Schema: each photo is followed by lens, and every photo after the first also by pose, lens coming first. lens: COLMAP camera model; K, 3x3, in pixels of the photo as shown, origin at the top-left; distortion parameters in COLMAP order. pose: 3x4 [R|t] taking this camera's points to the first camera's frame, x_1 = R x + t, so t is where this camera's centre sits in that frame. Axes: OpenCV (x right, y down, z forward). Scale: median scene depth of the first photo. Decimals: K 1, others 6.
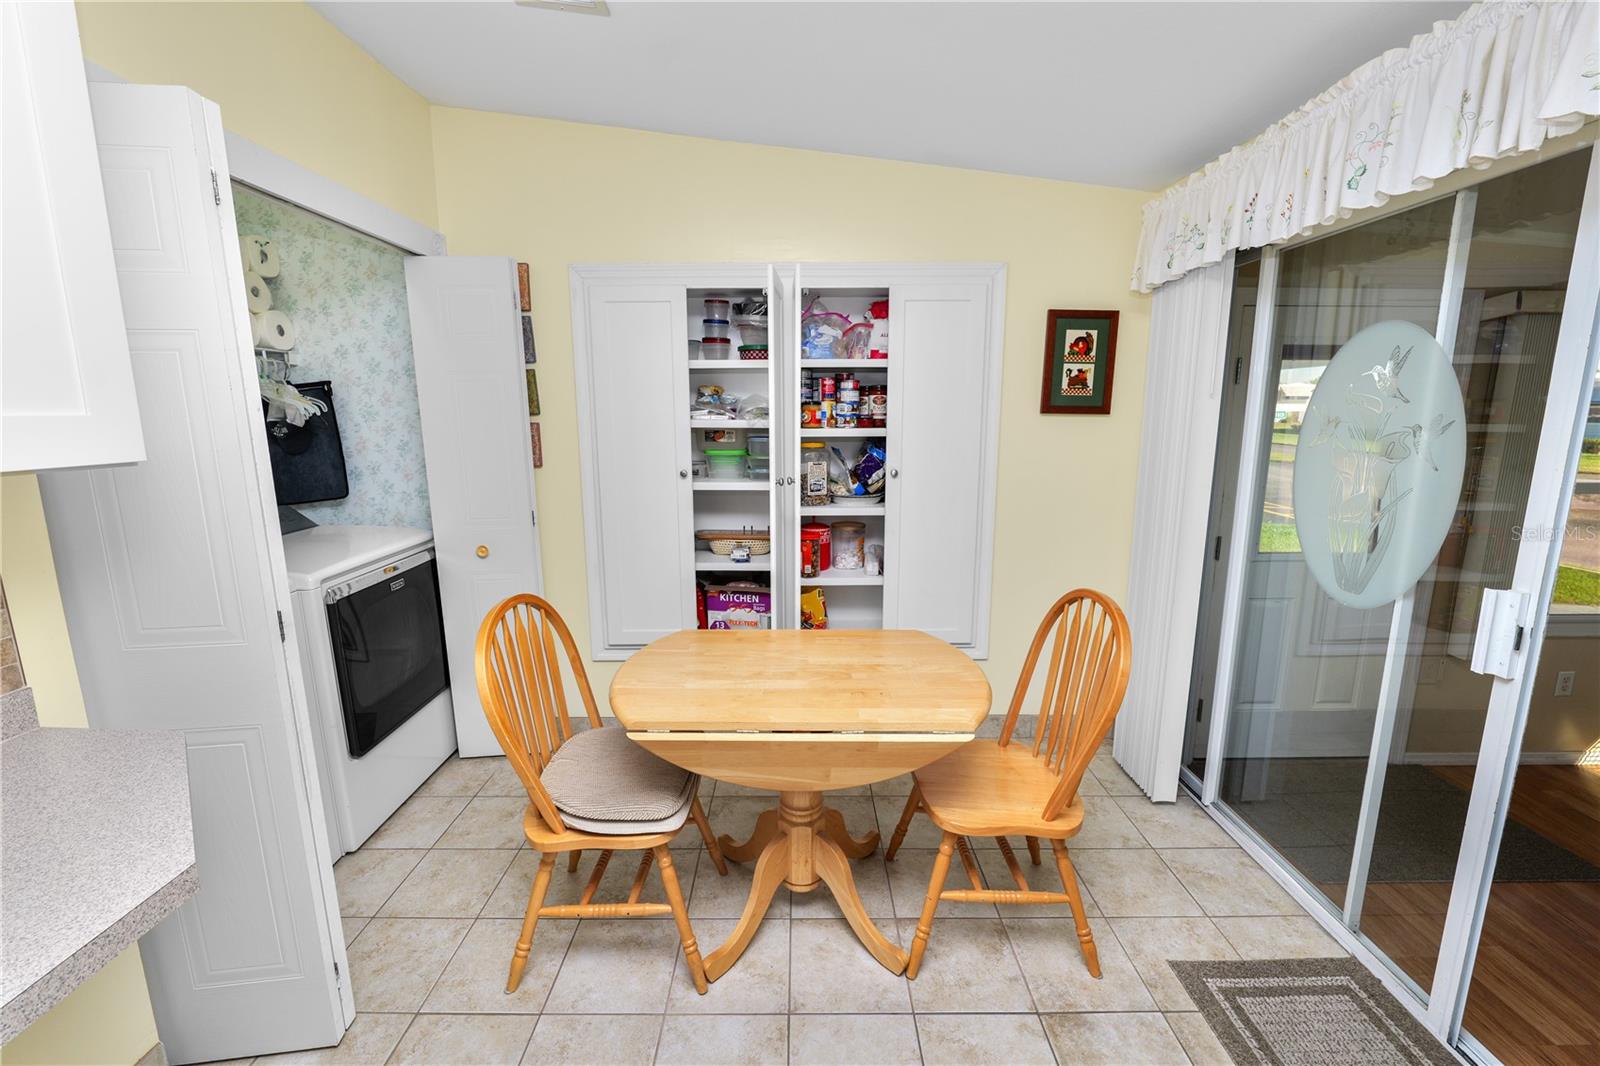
lens RADIAL K [[649.9, 0, 795.9], [0, 649.9, 523.0], [0, 0, 1]] dist [-0.012162, 0.001002]
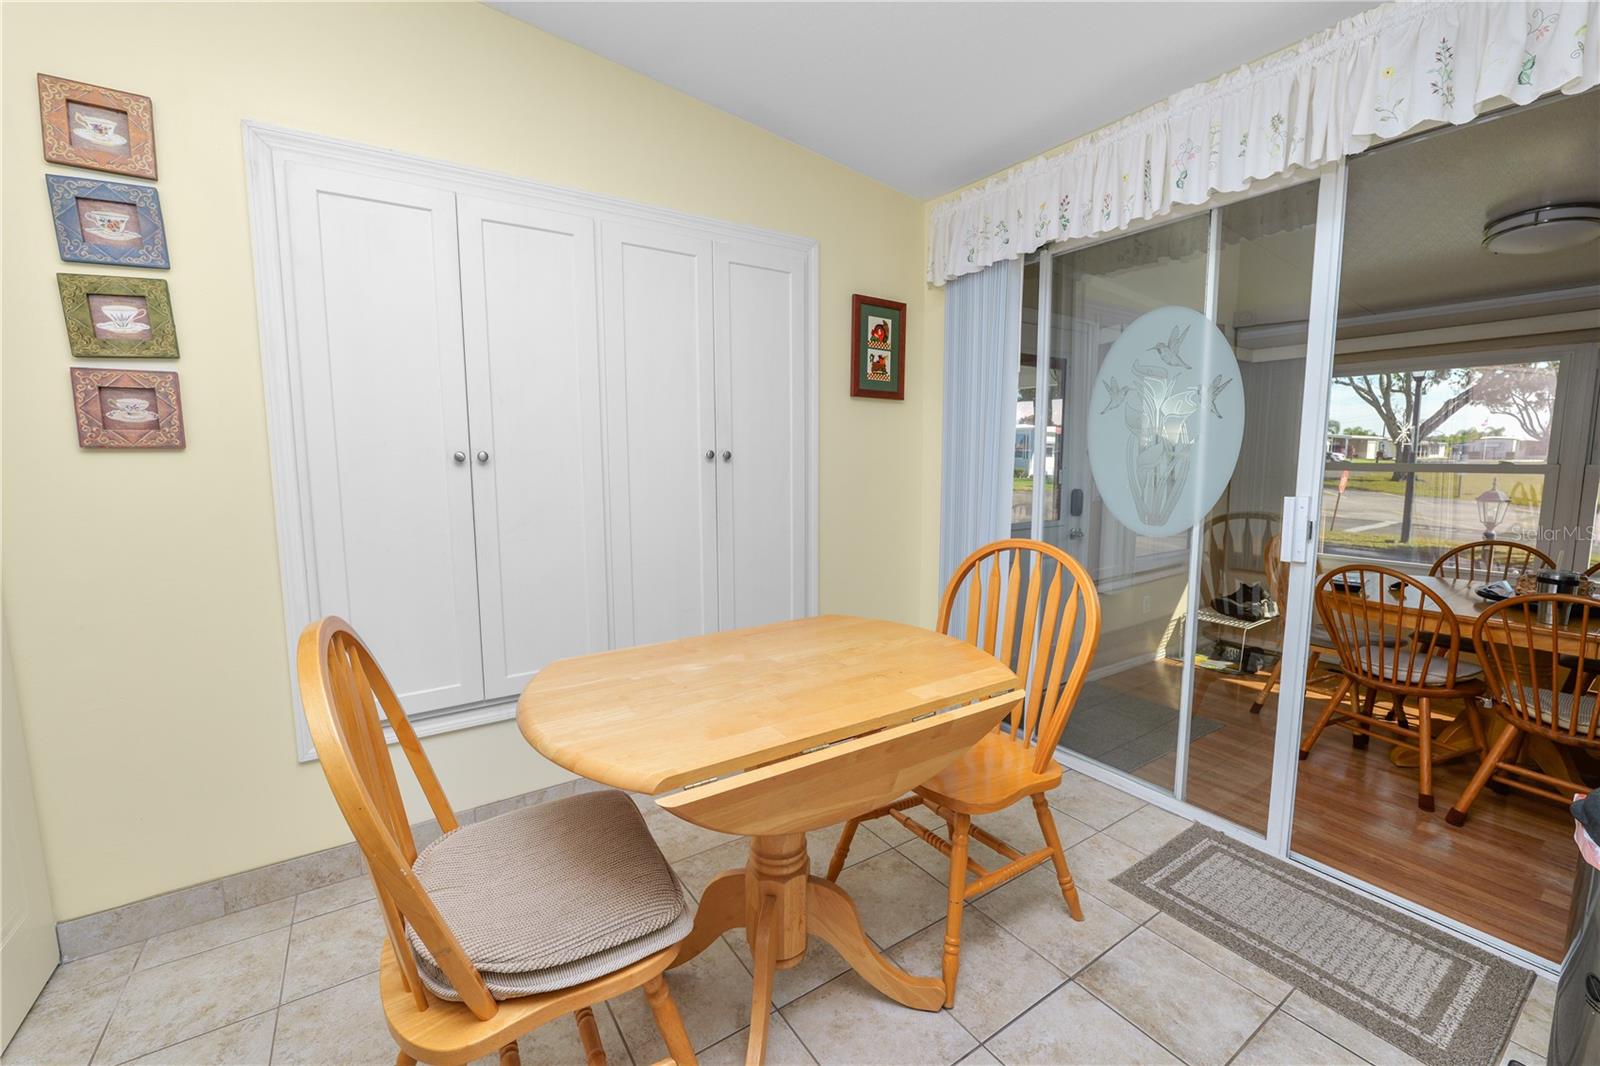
lens RADIAL K [[654.0, 0, 798.7], [0, 654.0, 524.6], [0, 0, 1]] dist [-0.009559, -0.000014]
pose [[0.832422, -0.060767, 0.550801, -0.399441], [0.095508, 0.994828, -0.034588, 0.084851], [-0.545850, 0.081398, 0.833920, 0.335159]]
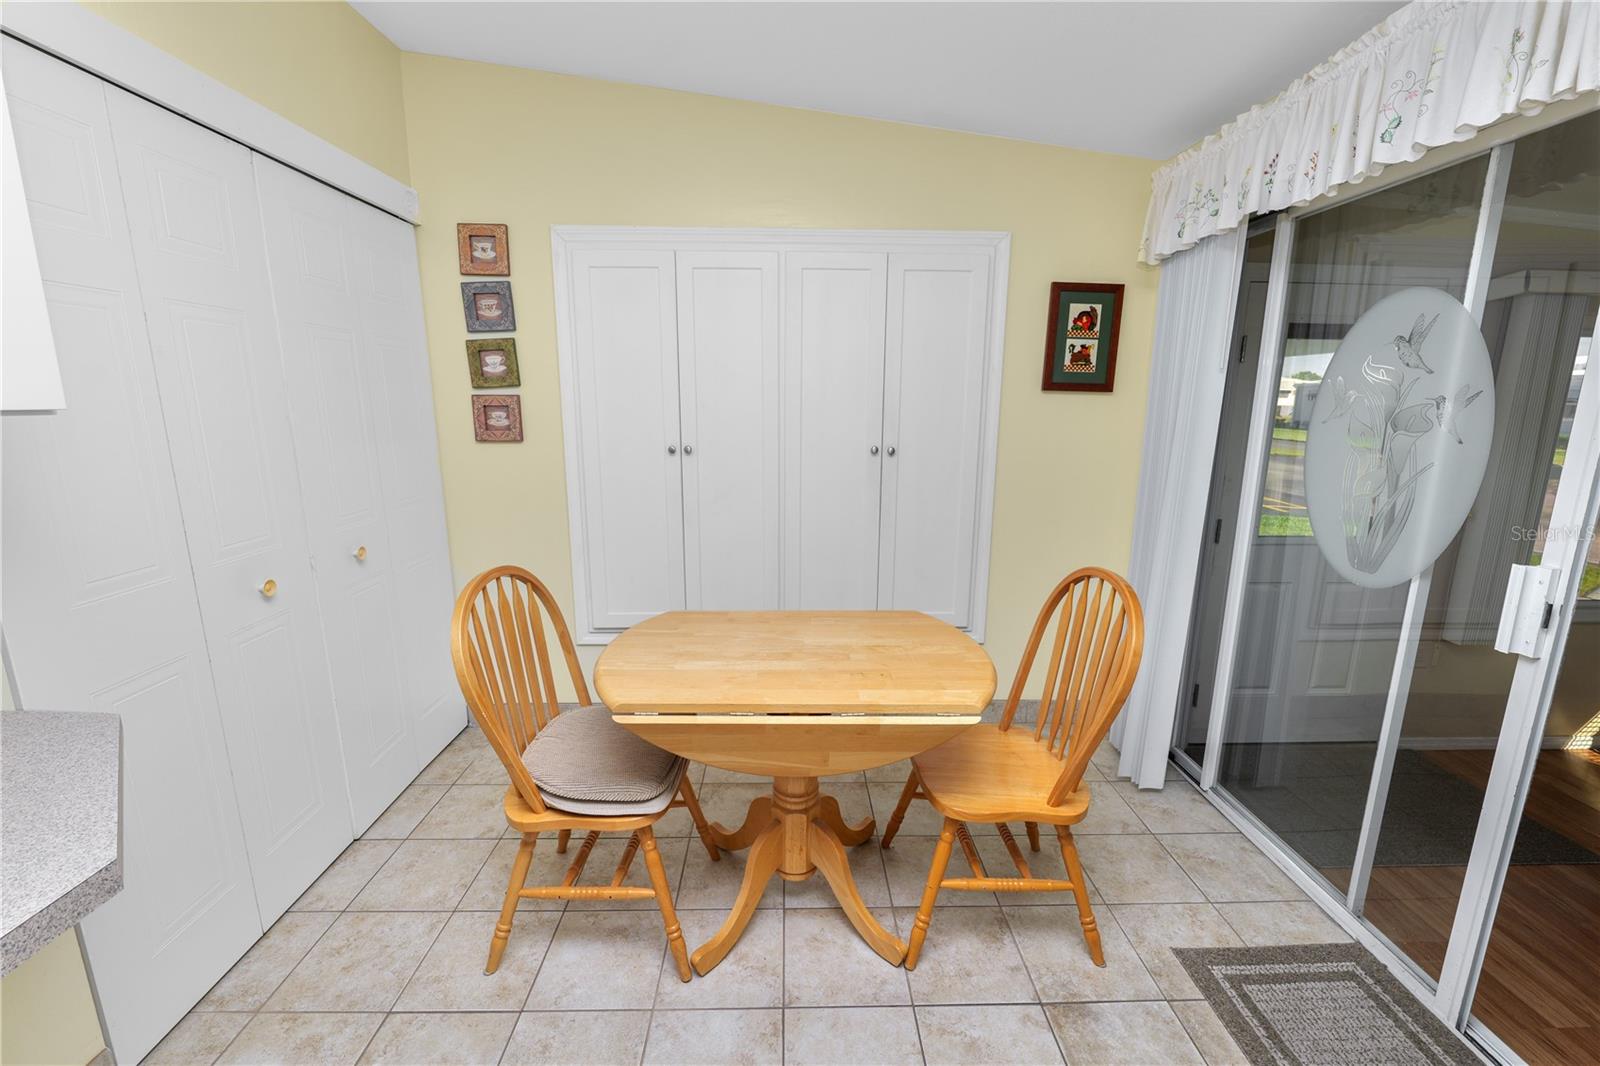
lens RADIAL K [[650.9, 0, 799.1], [0, 650.9, 528.9], [0, 0, 1]] dist [-0.010641, 0.000515]
pose [[0.999671, 0.005093, 0.025135, -0.013768], [-0.005705, 0.999687, 0.024341, 0.024691], [-0.025004, -0.024477, 0.999388, 0.052562]]
